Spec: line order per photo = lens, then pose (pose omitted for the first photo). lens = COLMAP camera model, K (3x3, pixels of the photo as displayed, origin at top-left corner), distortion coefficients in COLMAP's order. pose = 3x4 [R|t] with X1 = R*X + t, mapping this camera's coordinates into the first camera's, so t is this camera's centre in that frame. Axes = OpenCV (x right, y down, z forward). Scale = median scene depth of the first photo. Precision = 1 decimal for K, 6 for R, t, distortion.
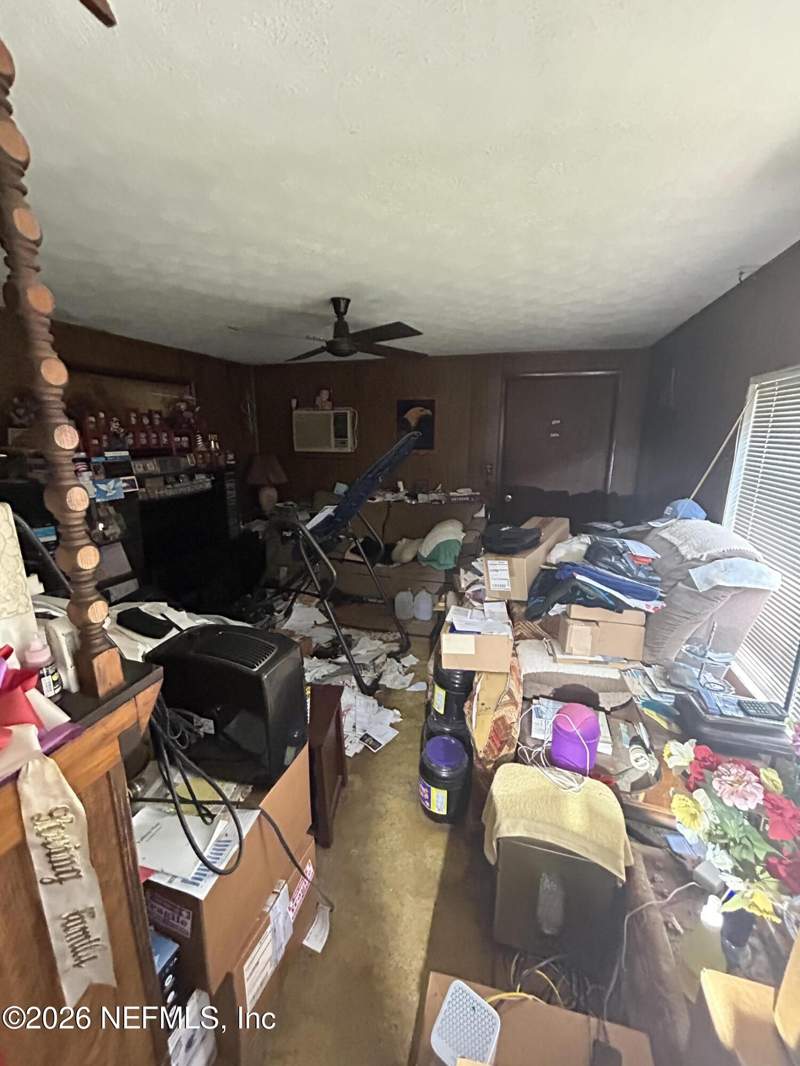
lens RADIAL K [[424.8, 0, 402.8], [0, 424.8, 528.4], [0, 0, 1]] dist [0.000883, 0.000059]
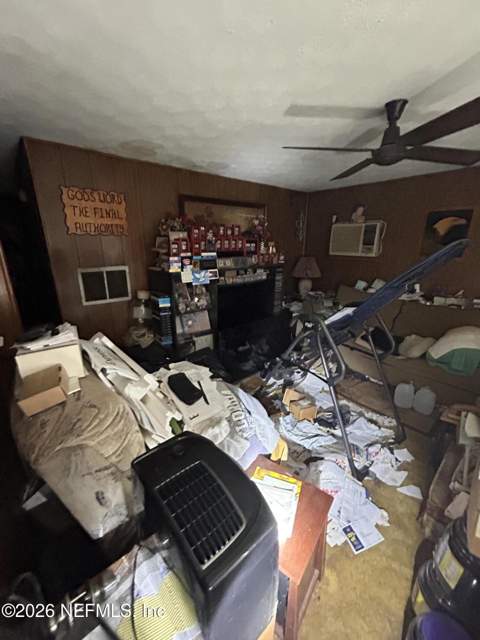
lens RADIAL K [[255.1, 0, 241.7], [0, 255.1, 317.2], [0, 0, 1]] dist [0.000883, 0.000059]
pose [[0.837845, 0.160389, -0.521815, -0.048094], [-0.124305, 0.986808, 0.103724, -0.053625], [0.531568, -0.022041, 0.846729, 0.244599]]
